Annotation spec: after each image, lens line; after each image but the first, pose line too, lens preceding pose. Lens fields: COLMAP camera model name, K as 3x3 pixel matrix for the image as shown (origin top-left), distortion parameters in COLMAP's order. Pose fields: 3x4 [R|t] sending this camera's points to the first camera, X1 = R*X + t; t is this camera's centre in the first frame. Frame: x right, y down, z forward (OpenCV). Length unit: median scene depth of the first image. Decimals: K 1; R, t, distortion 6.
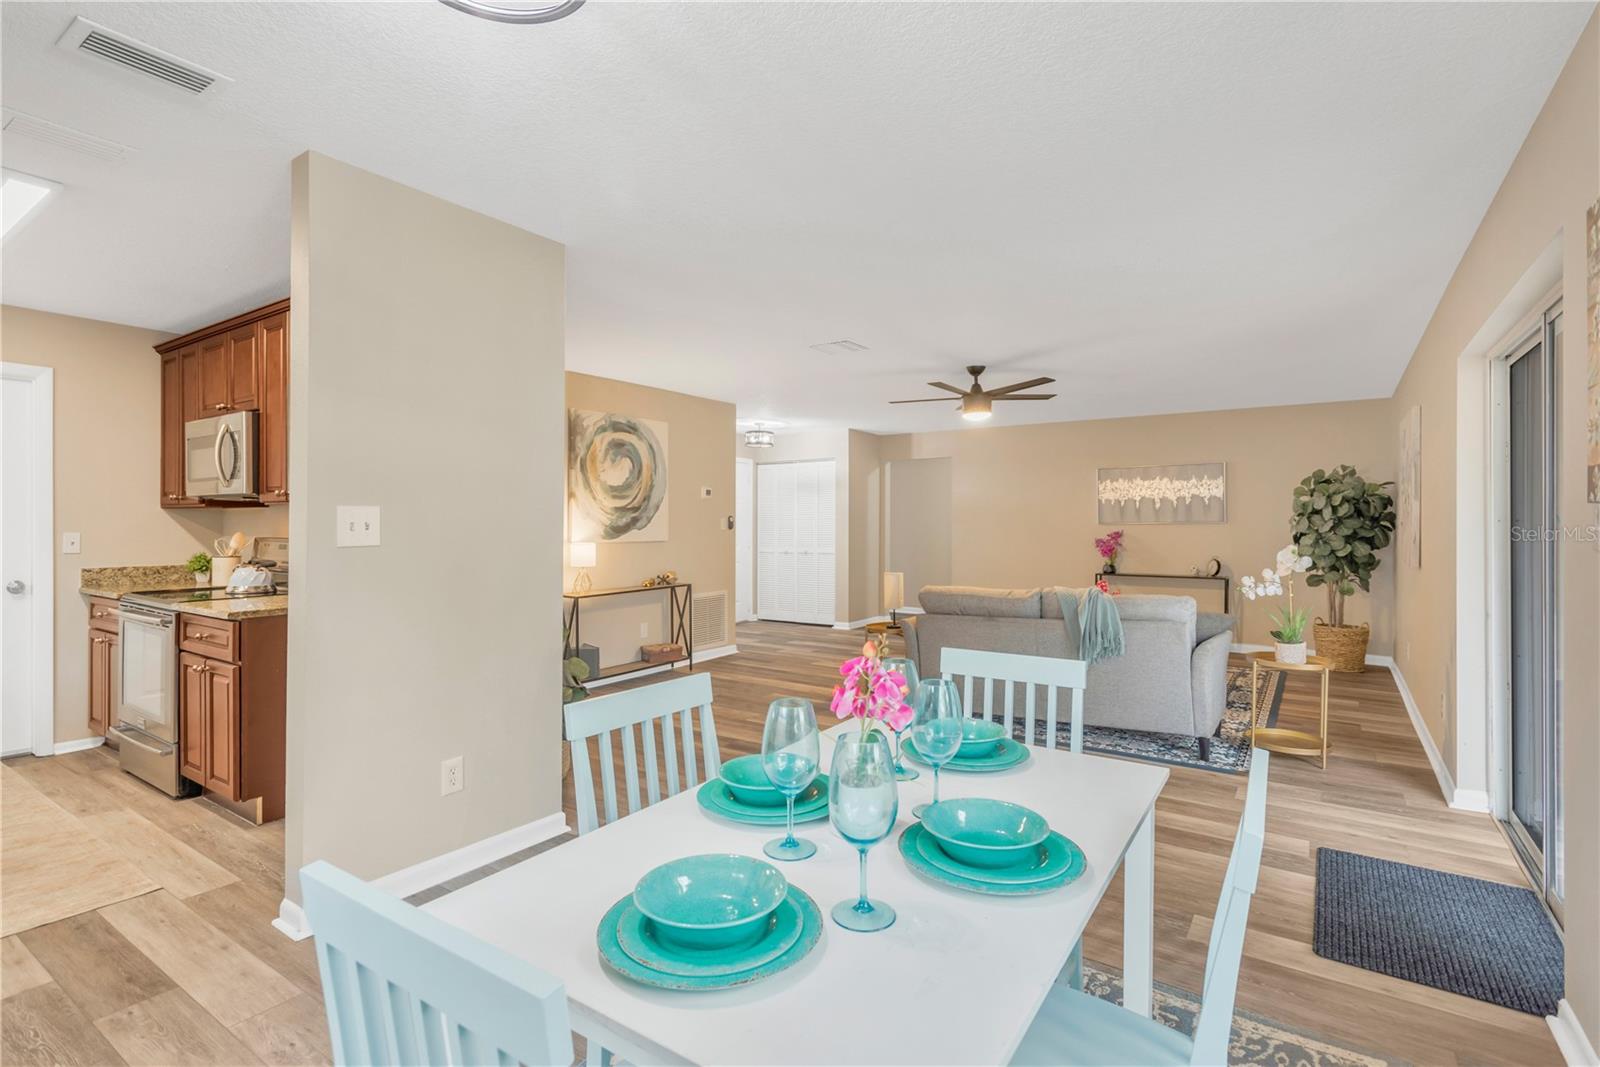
lens RADIAL K [[756.5, 0, 805.6], [0, 756.5, 527.1], [0, 0, 1]] dist [0.029066, -0.013429]
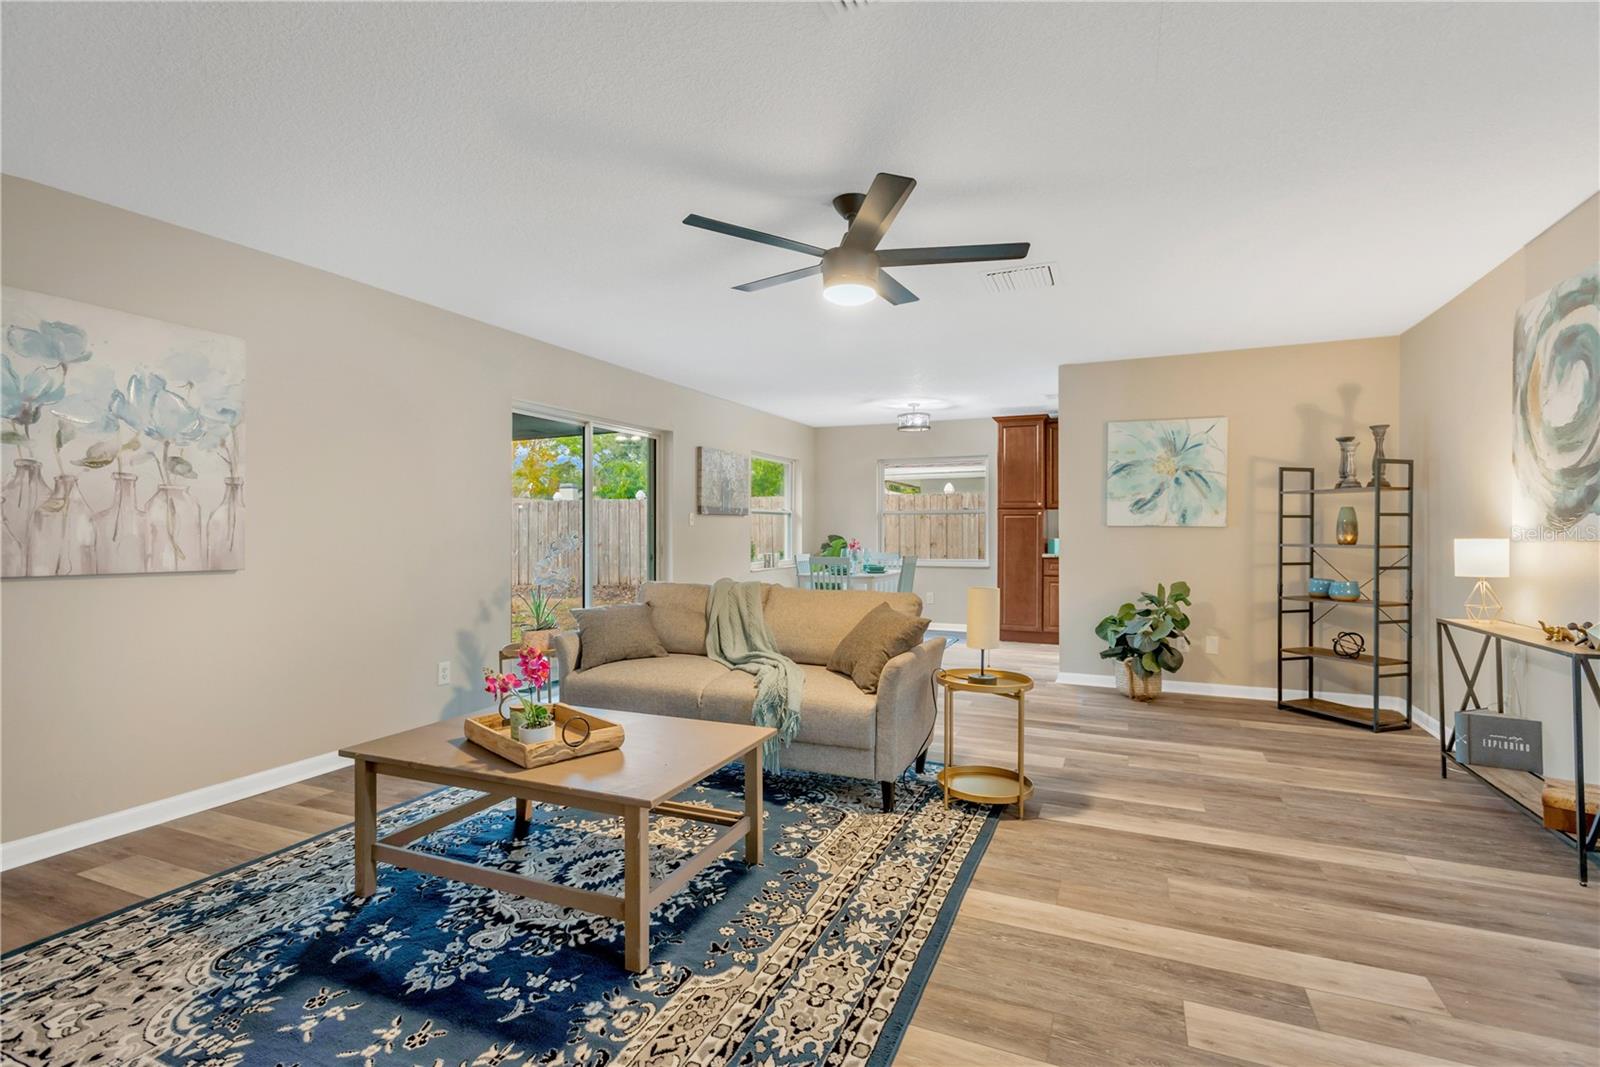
lens RADIAL K [[741.9, 0, 807.4], [0, 741.9, 535.0], [0, 0, 1]] dist [0.024596, -0.010273]
pose [[-0.981950, 0.003709, -0.189105, 0.316832], [0.001776, 0.999944, 0.010393, 0.010134], [0.189133, 0.009870, -0.981902, 1.354861]]
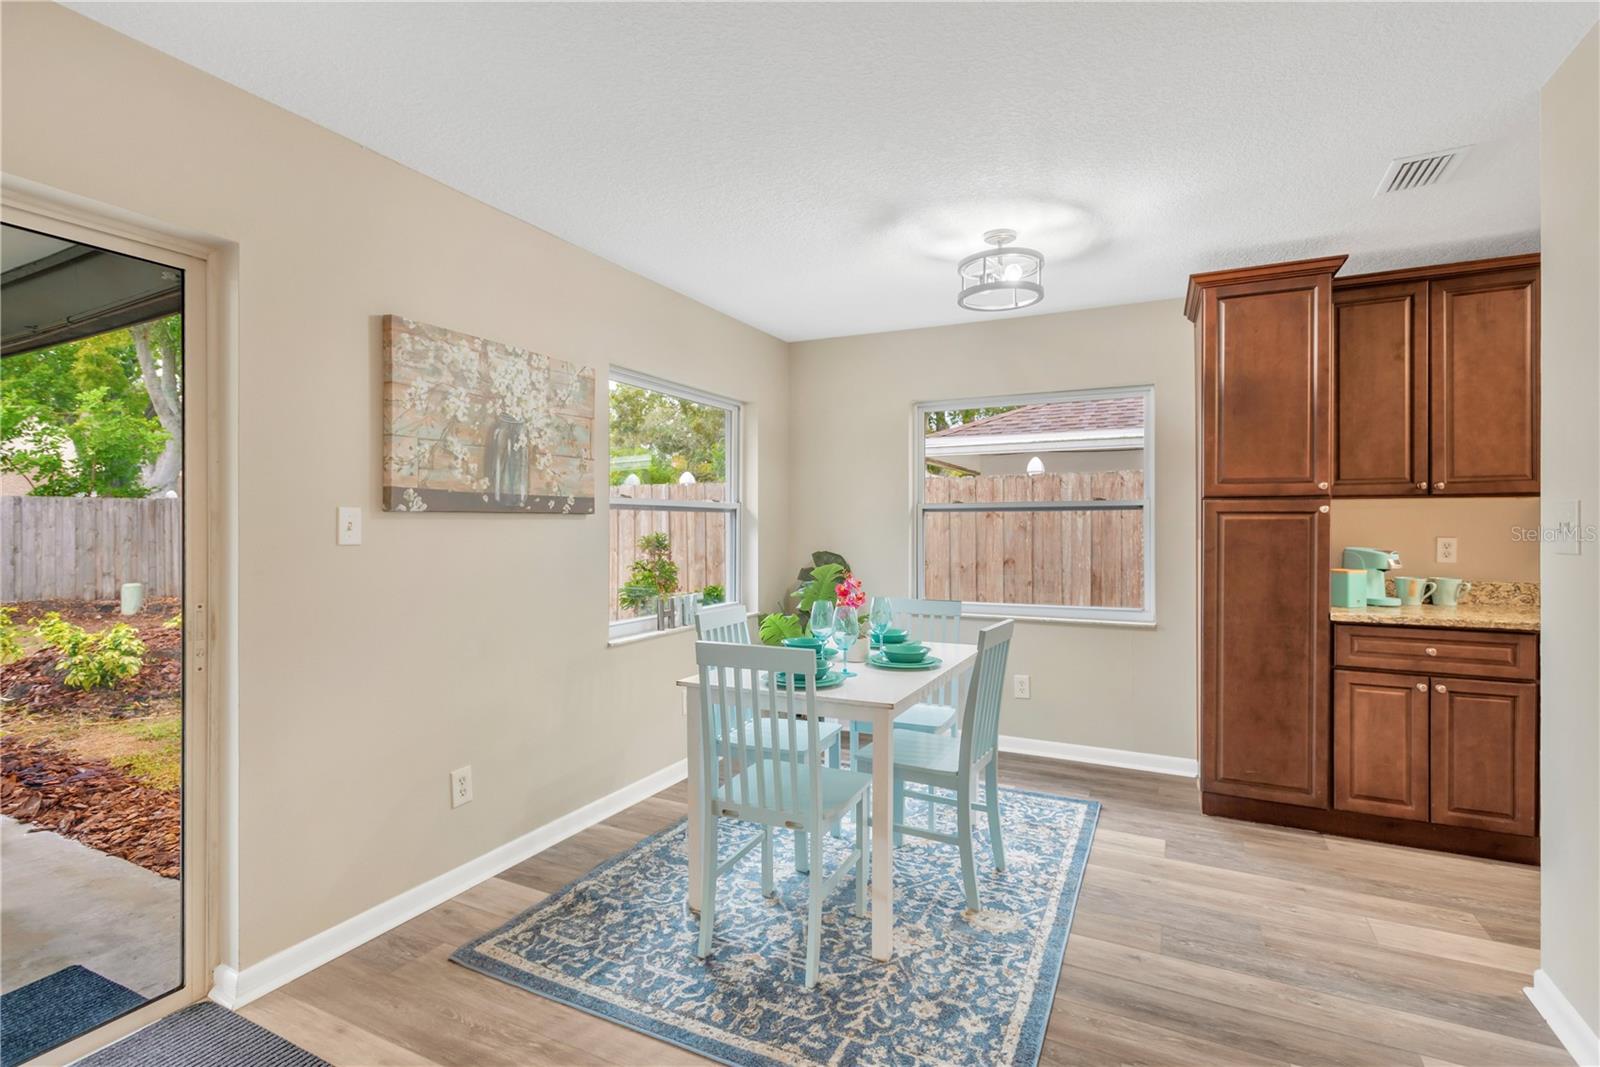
lens RADIAL K [[748.1, 0, 791.0], [0, 748.1, 526.2], [0, 0, 1]] dist [0.024014, -0.010553]
pose [[-0.992851, 0.000977, -0.119358, 0.112838], [0.000504, 0.999992, 0.003991, -0.003022], [0.119361, 0.003902, -0.992843, 0.671977]]
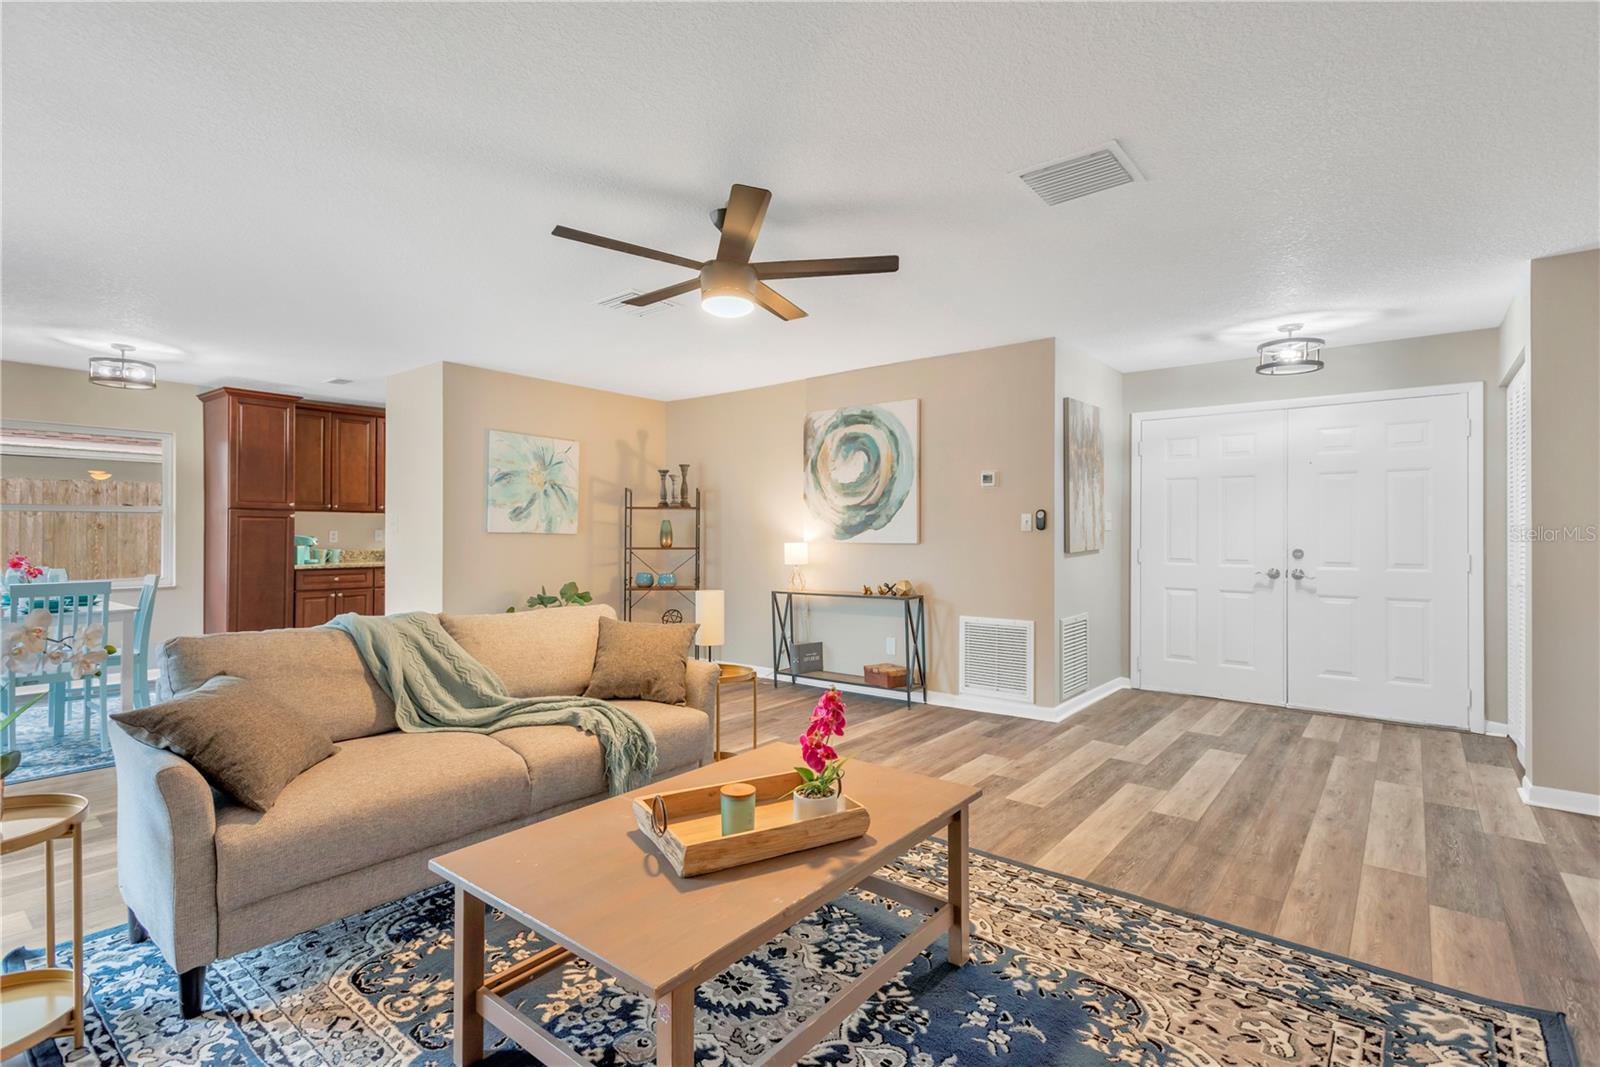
lens RADIAL K [[748.1, 0, 791.0], [0, 748.1, 526.2], [0, 0, 1]] dist [0.024014, -0.010553]
pose [[-0.087408, -0.009161, -0.996130, 0.667979], [-0.004783, 0.999950, -0.008777, 0.007655], [0.996161, 0.003998, -0.087447, 0.986984]]
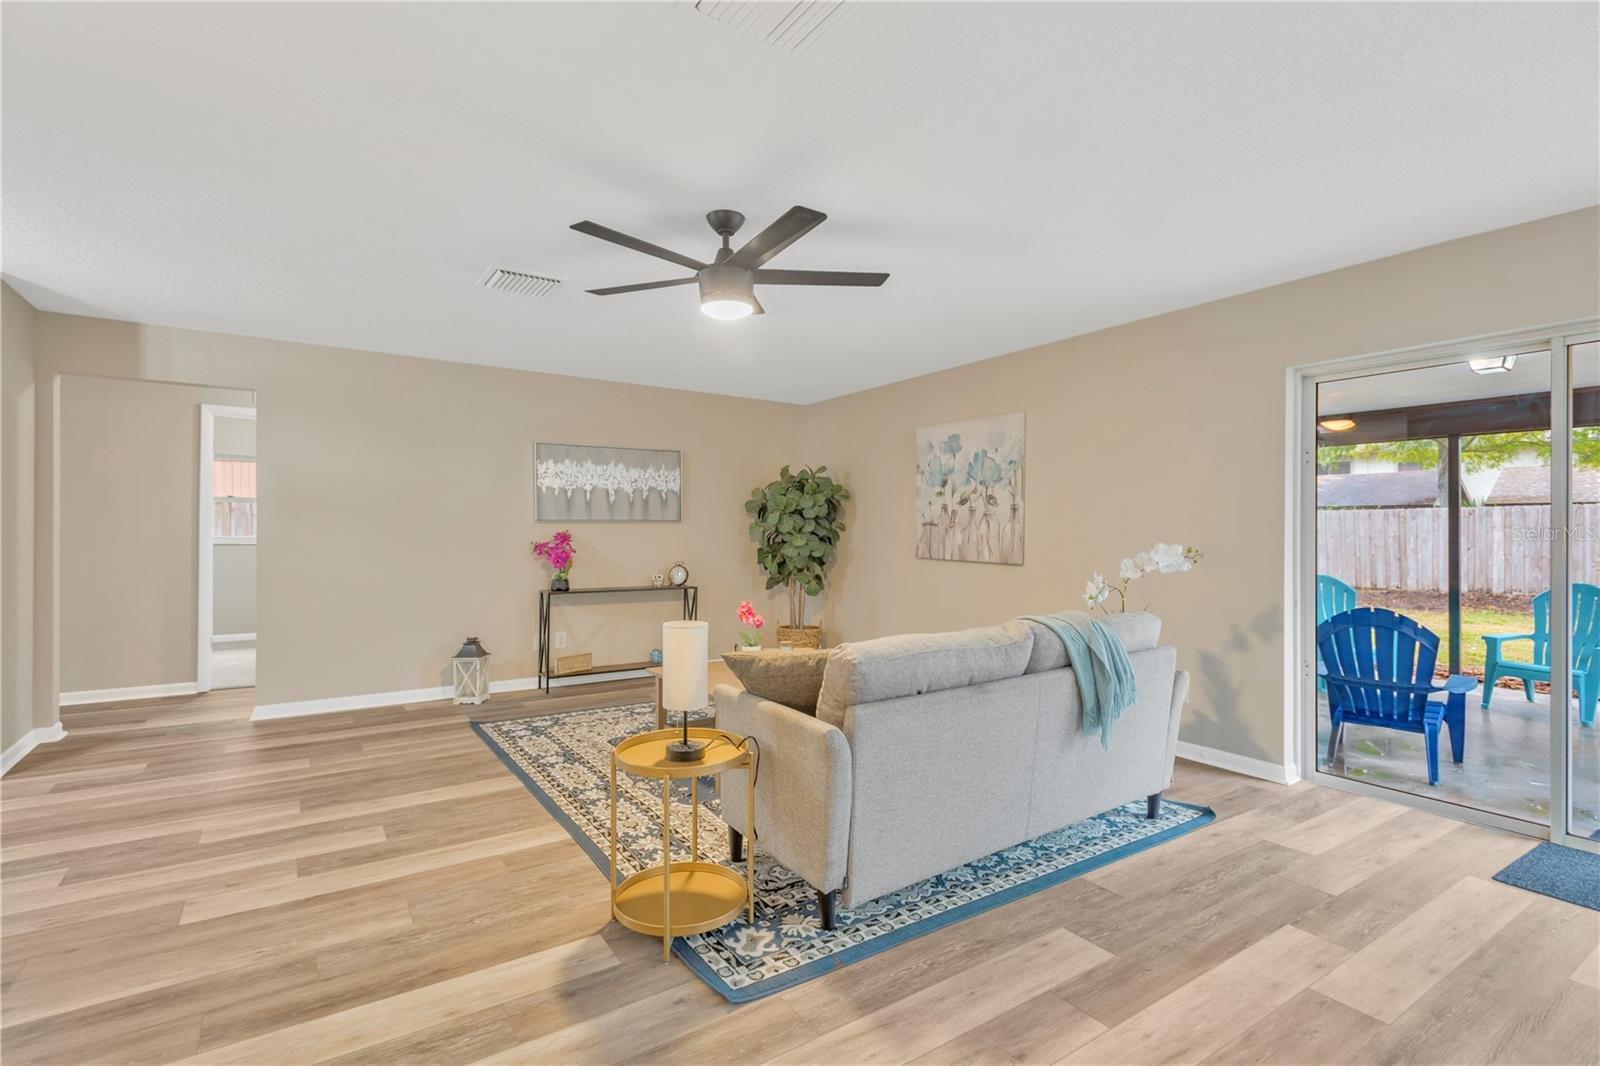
lens RADIAL K [[756.5, 0, 805.6], [0, 756.5, 526.6], [0, 0, 1]] dist [0.029066, -0.013429]
pose [[0.369105, 0.008657, 0.929347, -0.228718], [-0.004381, 0.999962, -0.007575, 0.006338], [-0.929377, -0.001276, 0.369129, 0.679858]]
